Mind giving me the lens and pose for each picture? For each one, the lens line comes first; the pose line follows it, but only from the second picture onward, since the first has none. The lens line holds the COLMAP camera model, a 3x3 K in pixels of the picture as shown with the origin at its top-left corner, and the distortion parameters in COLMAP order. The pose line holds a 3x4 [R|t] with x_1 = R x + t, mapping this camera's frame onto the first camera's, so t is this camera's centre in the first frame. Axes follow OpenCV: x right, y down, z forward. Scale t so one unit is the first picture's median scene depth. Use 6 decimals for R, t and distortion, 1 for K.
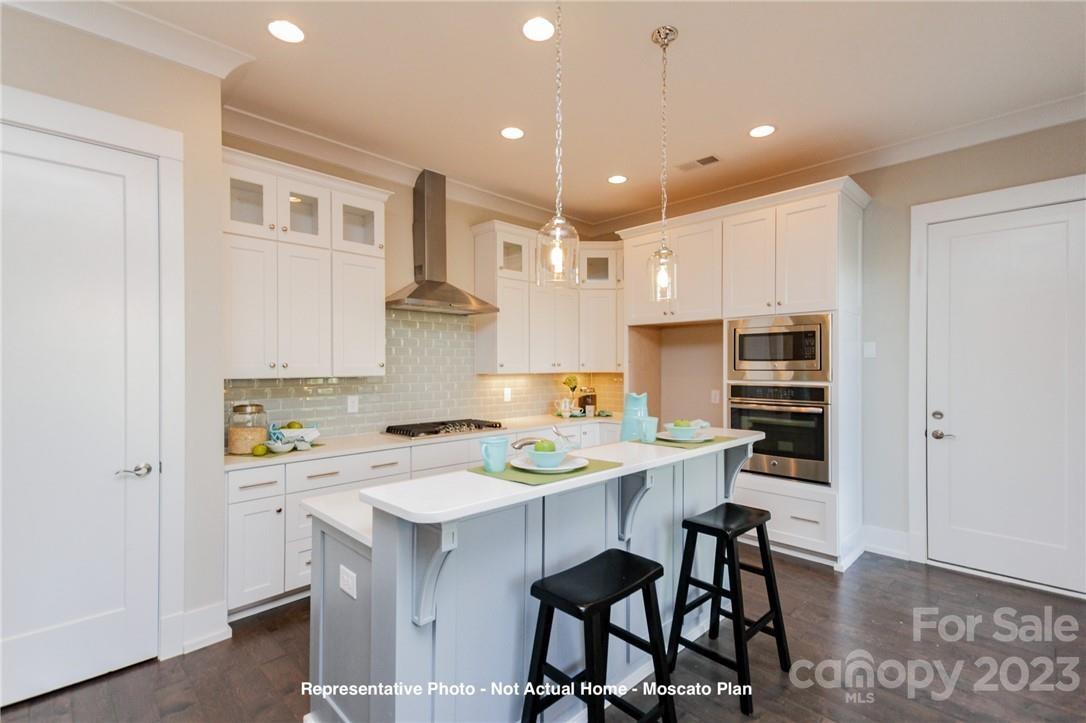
lens RADIAL K [[496.2, 0, 538.6], [0, 496.2, 371.1], [0, 0, 1]] dist [0.013419, 0.000072]
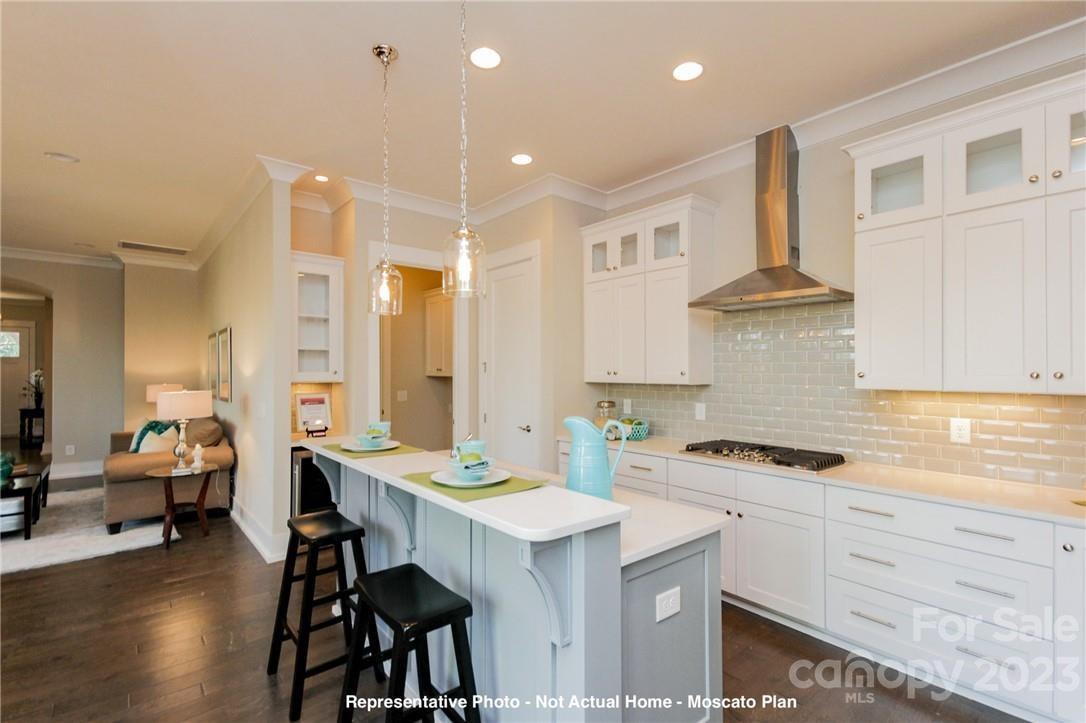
lens RADIAL K [[496.2, 0, 545.2], [0, 496.2, 361.8], [0, 0, 1]] dist [0.013419, 0.000072]
pose [[-0.083115, -0.001696, -0.996538, 0.629871], [-0.000516, 0.999998, -0.001659, -0.031234], [0.996540, 0.000377, -0.083116, 0.735496]]
